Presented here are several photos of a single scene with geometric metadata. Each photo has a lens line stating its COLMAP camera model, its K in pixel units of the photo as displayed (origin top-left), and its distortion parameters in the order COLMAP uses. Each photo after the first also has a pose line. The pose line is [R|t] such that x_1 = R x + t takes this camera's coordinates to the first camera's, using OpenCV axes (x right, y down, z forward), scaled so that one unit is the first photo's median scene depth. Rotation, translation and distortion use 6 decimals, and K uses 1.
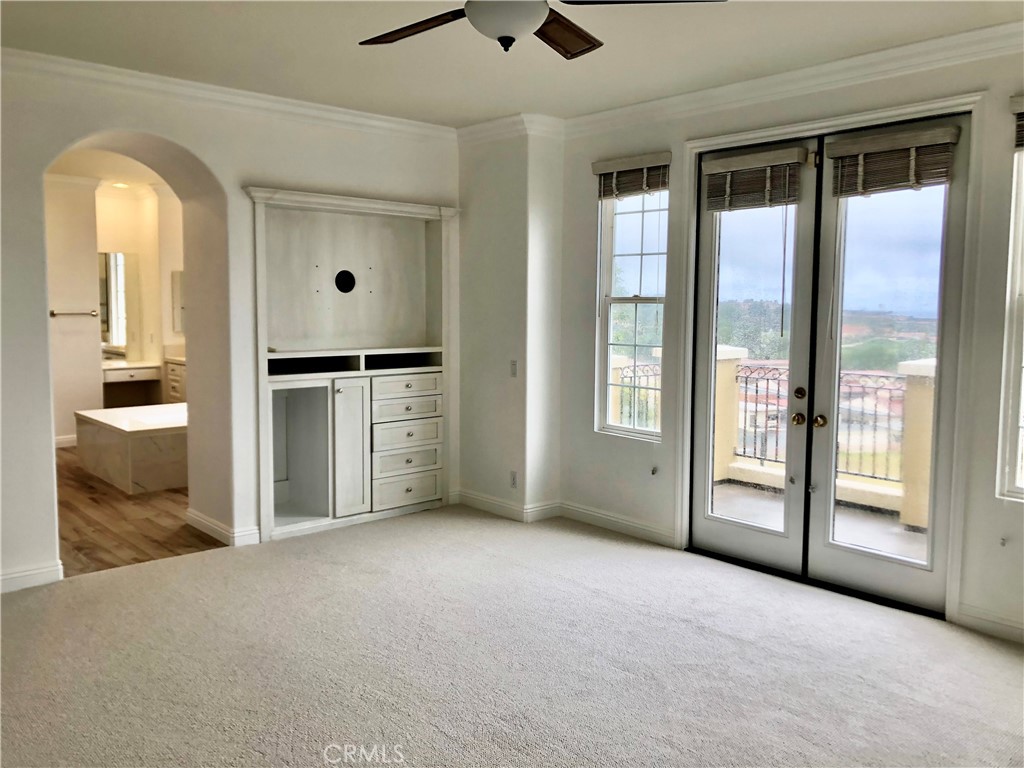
lens RADIAL K [[835.4, 0, 514.2], [0, 835.4, 379.0], [0, 0, 1]] dist [0.016612, -0.030131]
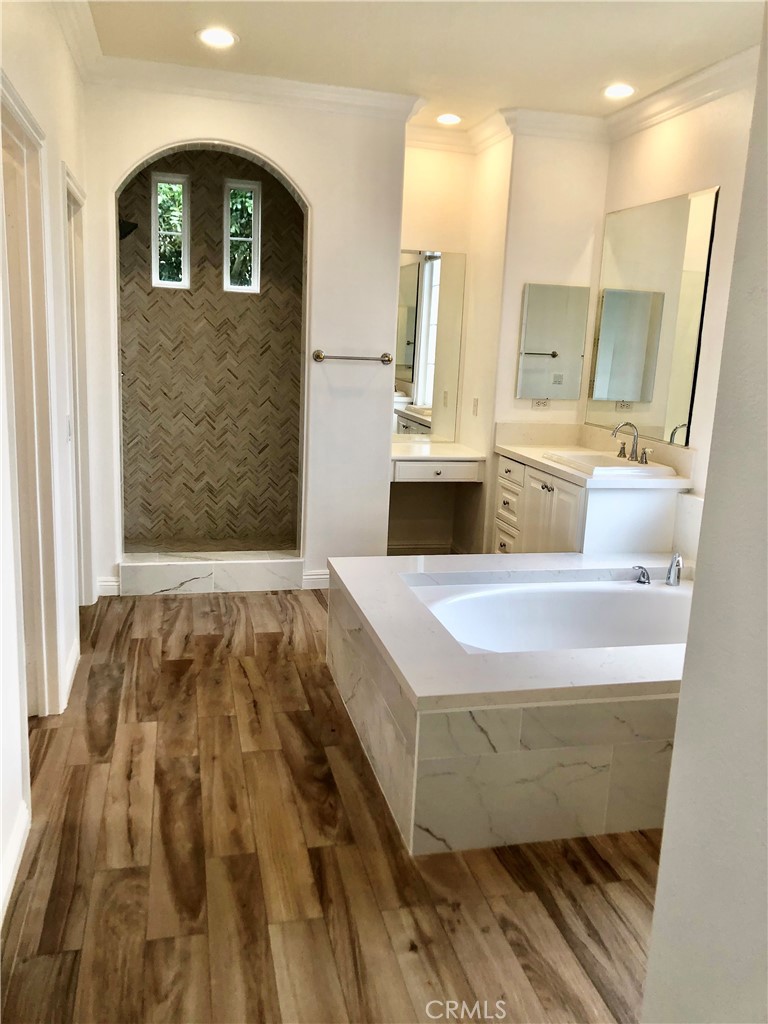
lens RADIAL K [[835.4, 0, 386.0], [0, 835.4, 513.9], [0, 0, 1]] dist [0.016612, -0.030131]
pose [[0.880771, 0.128042, -0.455904, -0.224419], [-0.080773, 0.989264, 0.121789, -0.041581], [0.466603, -0.070444, 0.881657, 0.479673]]
